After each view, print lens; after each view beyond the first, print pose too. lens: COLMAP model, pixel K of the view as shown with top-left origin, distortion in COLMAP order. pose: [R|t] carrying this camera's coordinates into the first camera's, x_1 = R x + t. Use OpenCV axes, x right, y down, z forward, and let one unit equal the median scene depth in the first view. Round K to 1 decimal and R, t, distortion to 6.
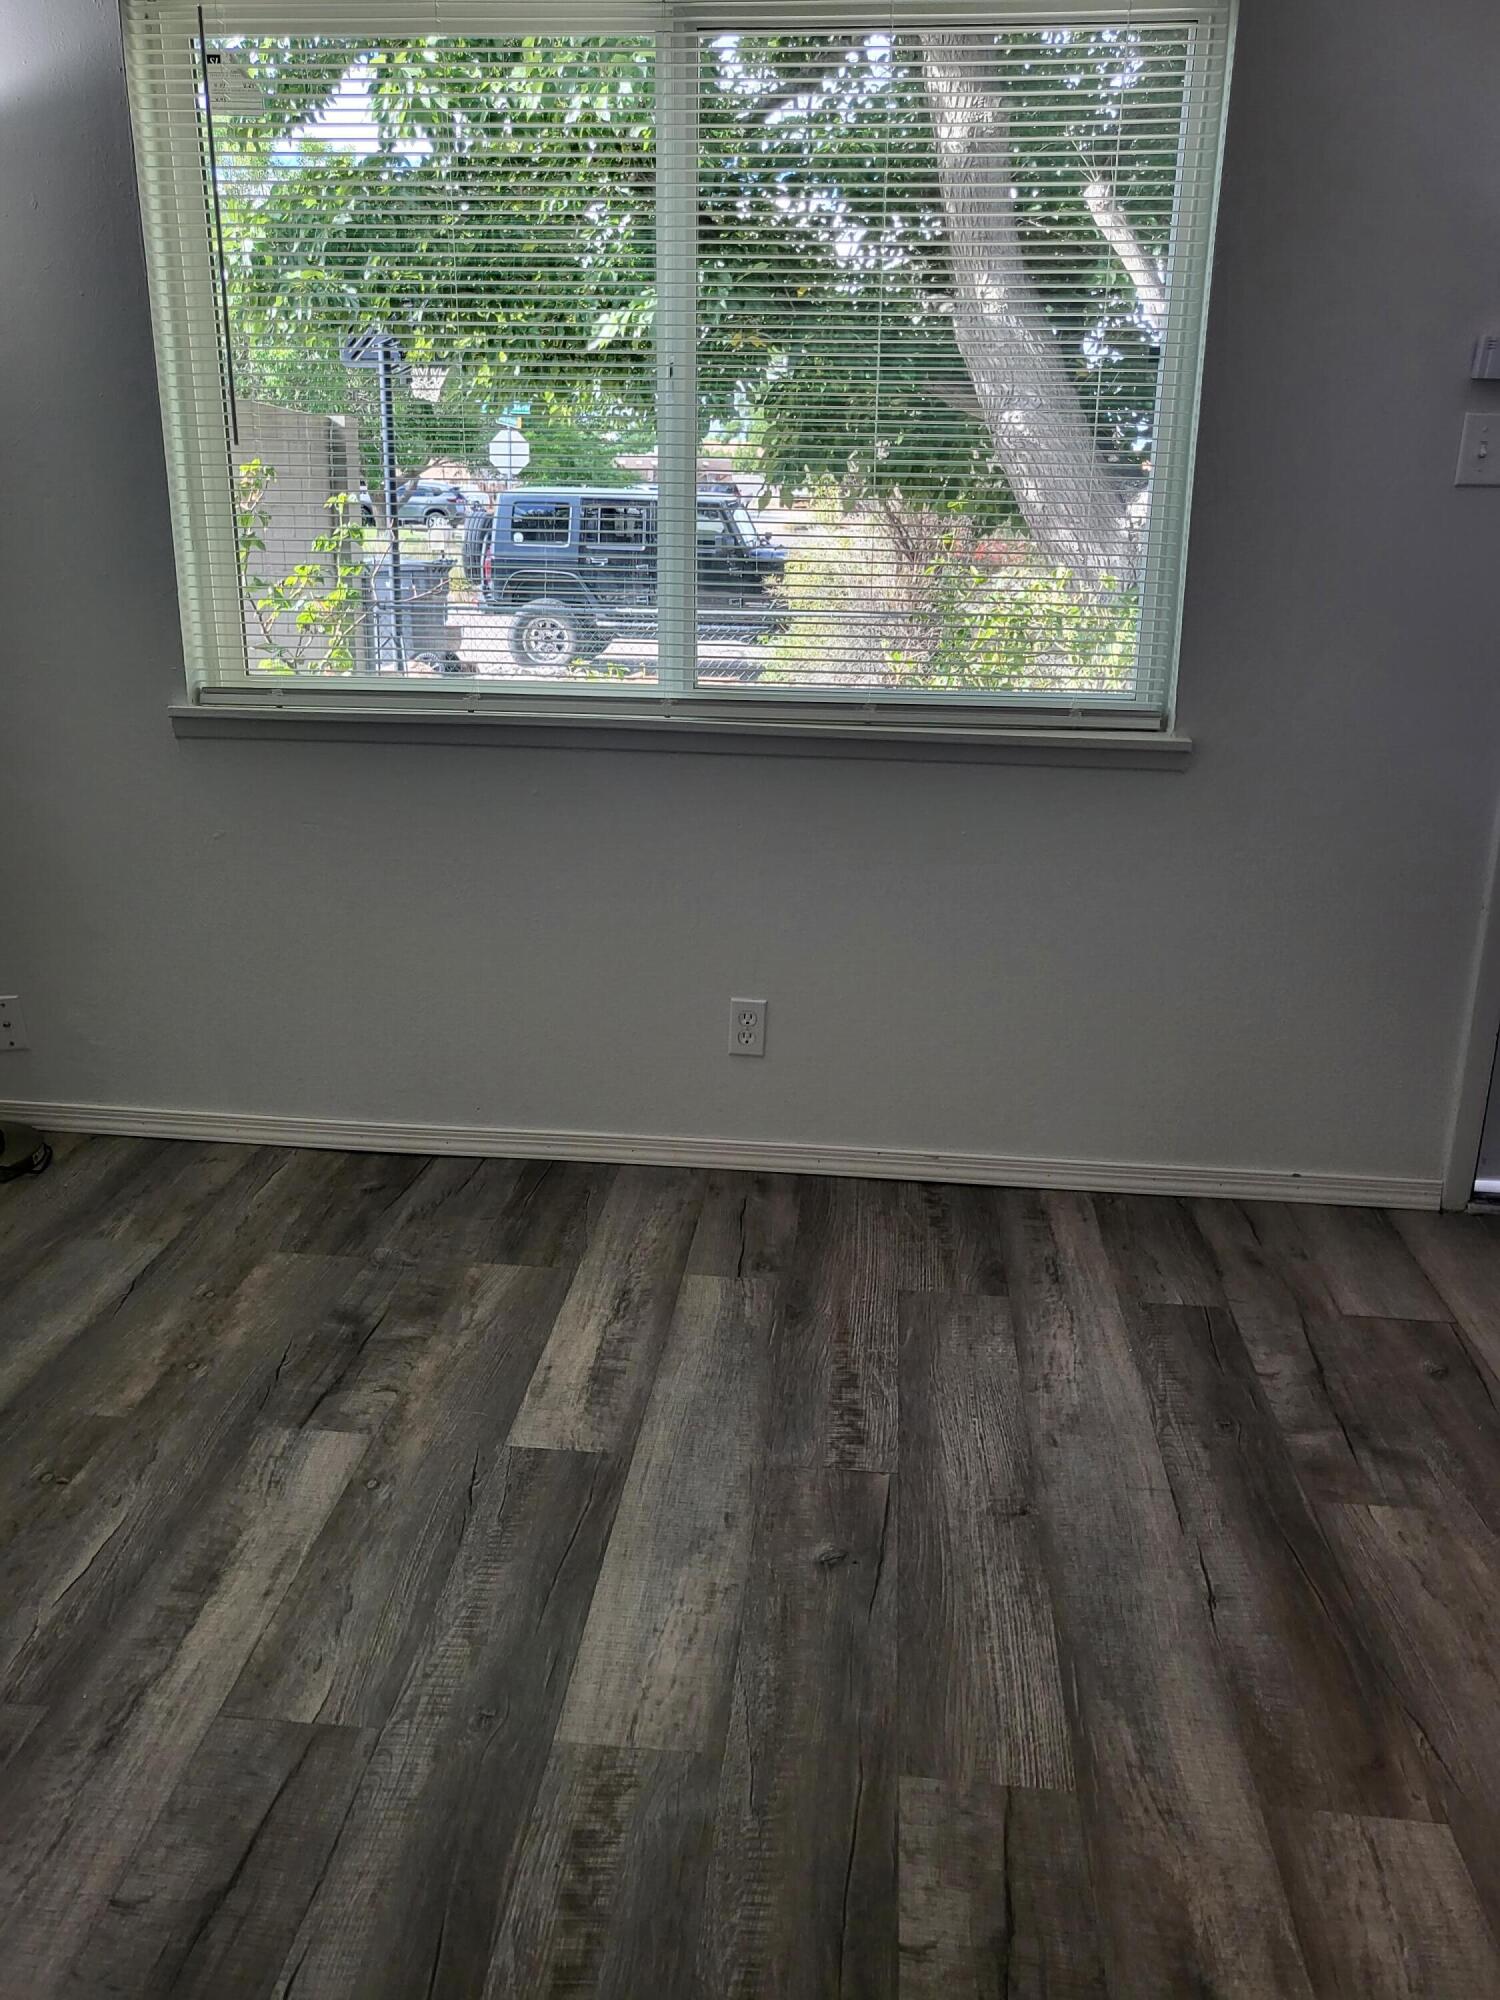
lens RADIAL K [[1558.0, 0, 753.0], [0, 1558.0, 999.3], [0, 0, 1]] dist [-0.023969, 0.067614]
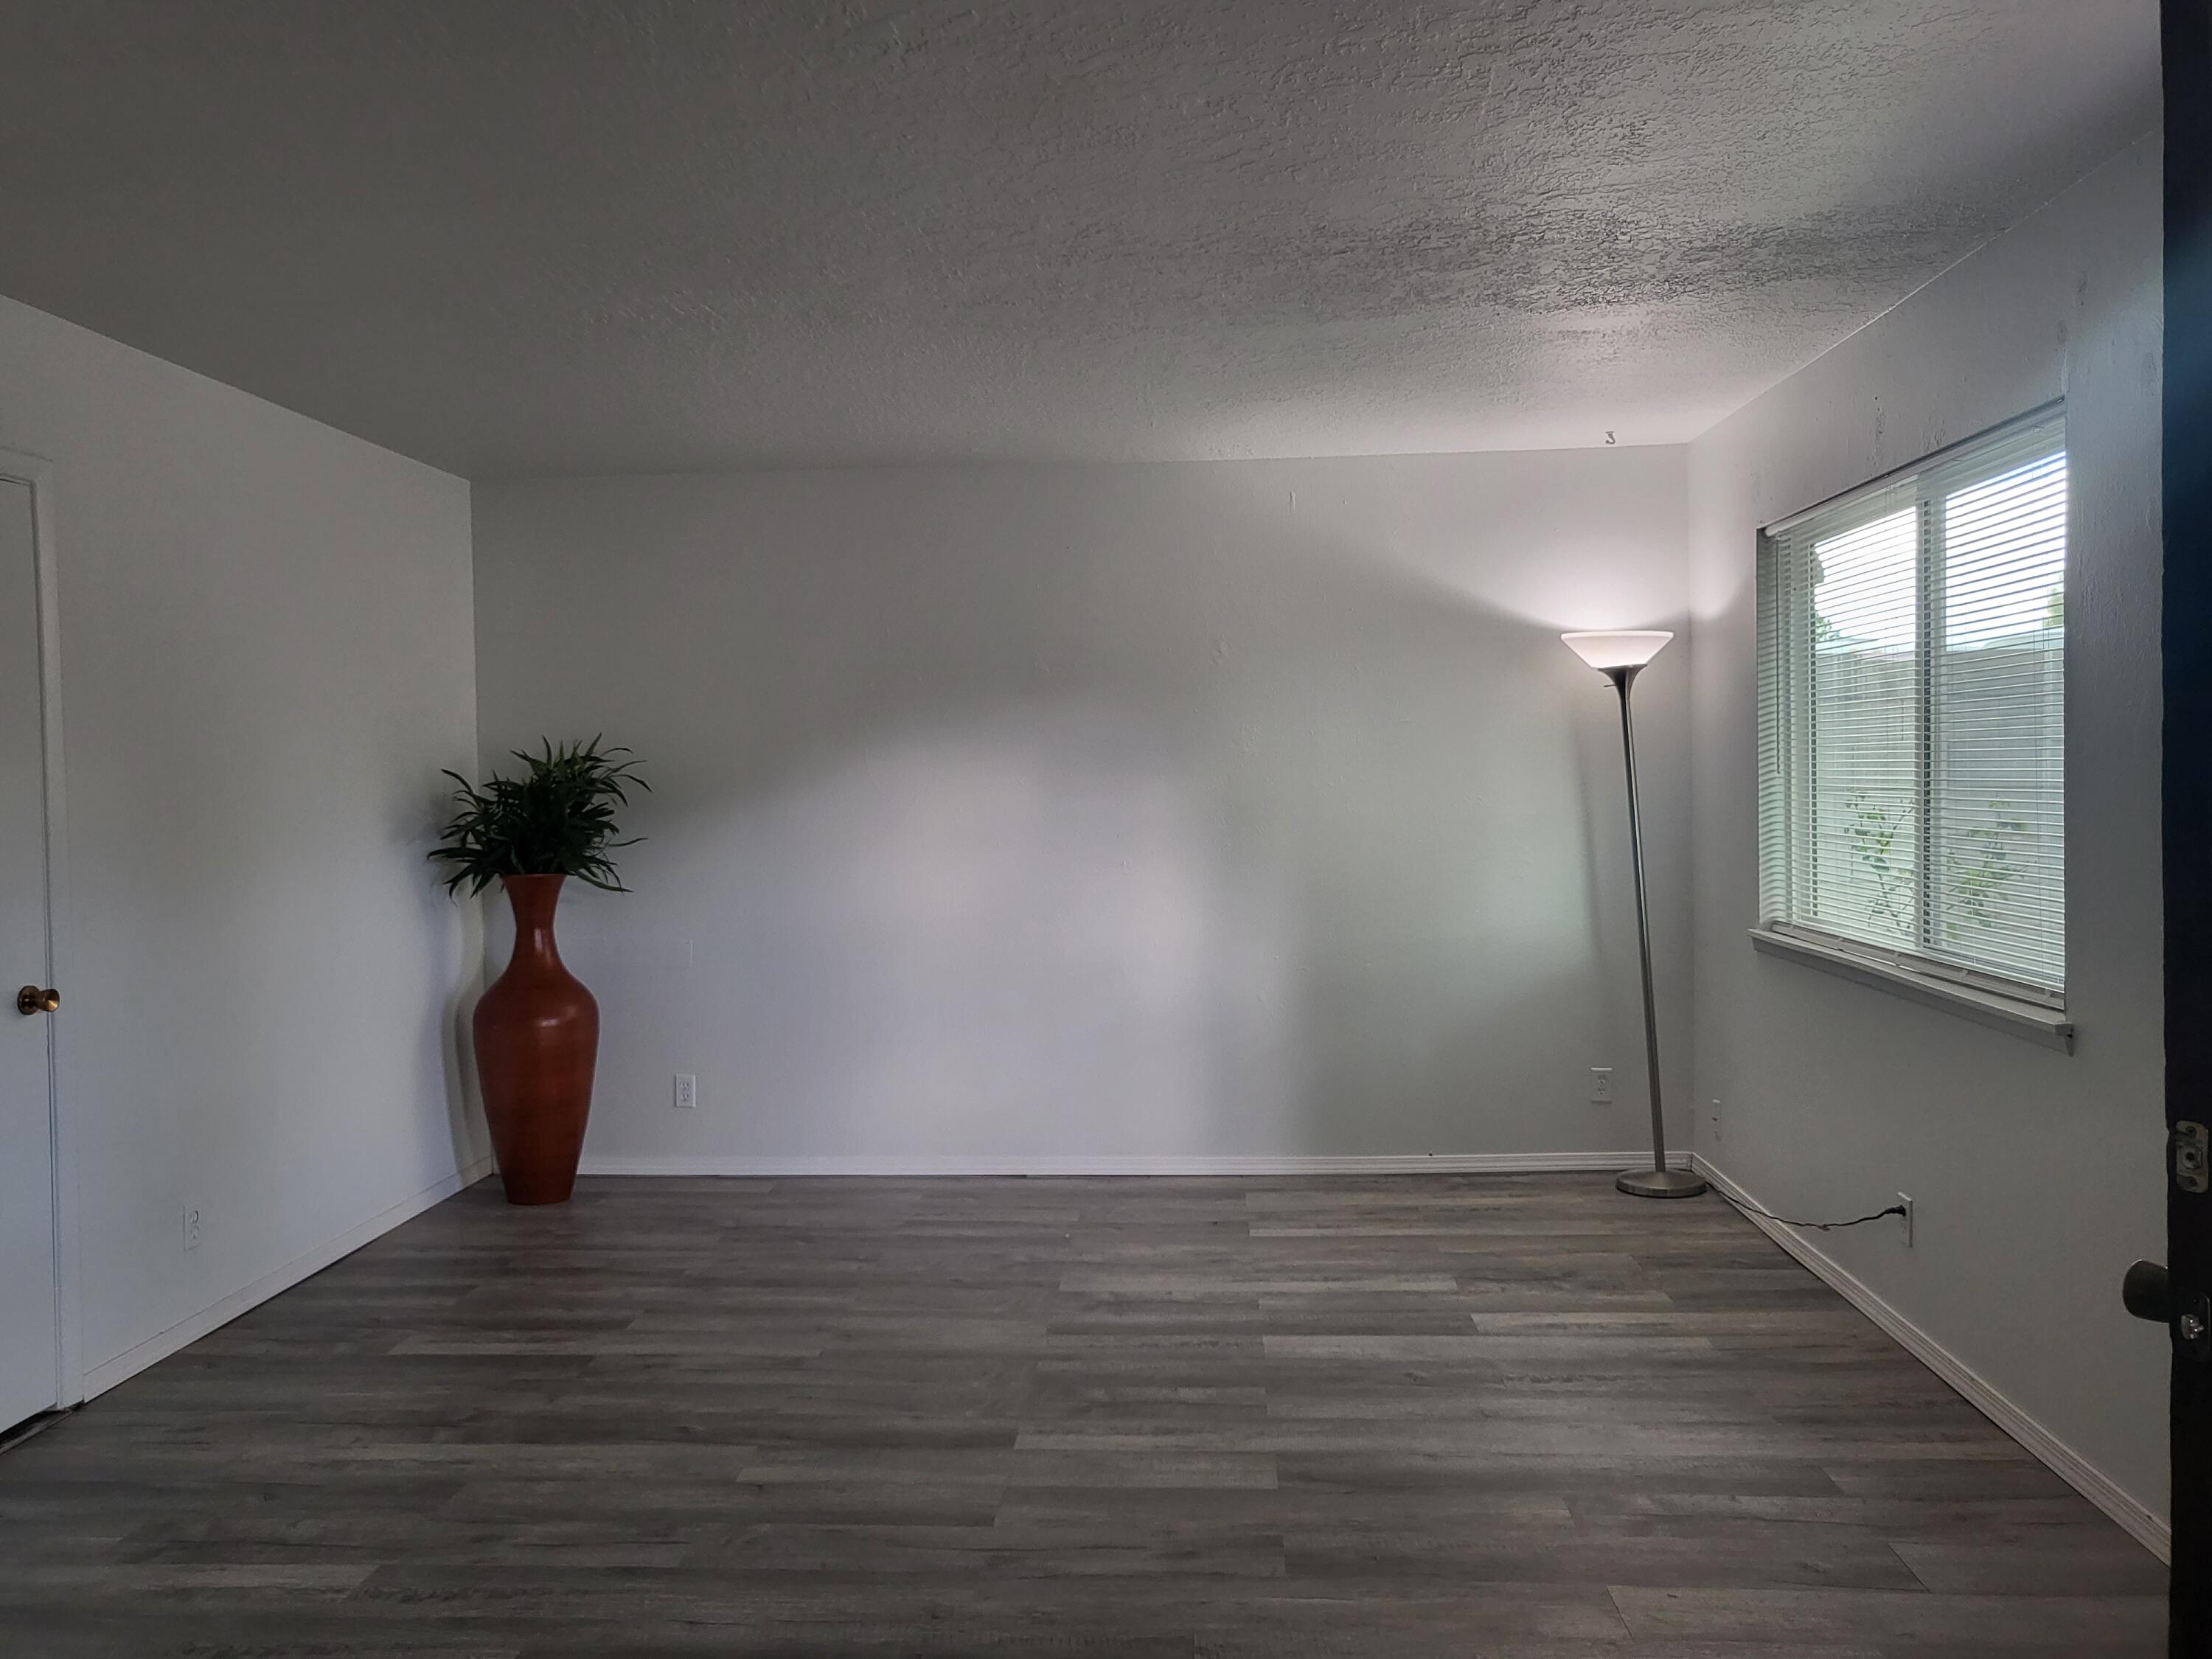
lens RADIAL K [[1723.1, 0, 1088.0], [0, 1723.1, 834.6], [0, 0, 1]] dist [-0.023969, 0.067614]
pose [[0.024618, 0.015731, -0.999573, 1.739888], [-0.279820, 0.960017, 0.008217, -0.136224], [0.959737, 0.279498, 0.028035, 0.336179]]
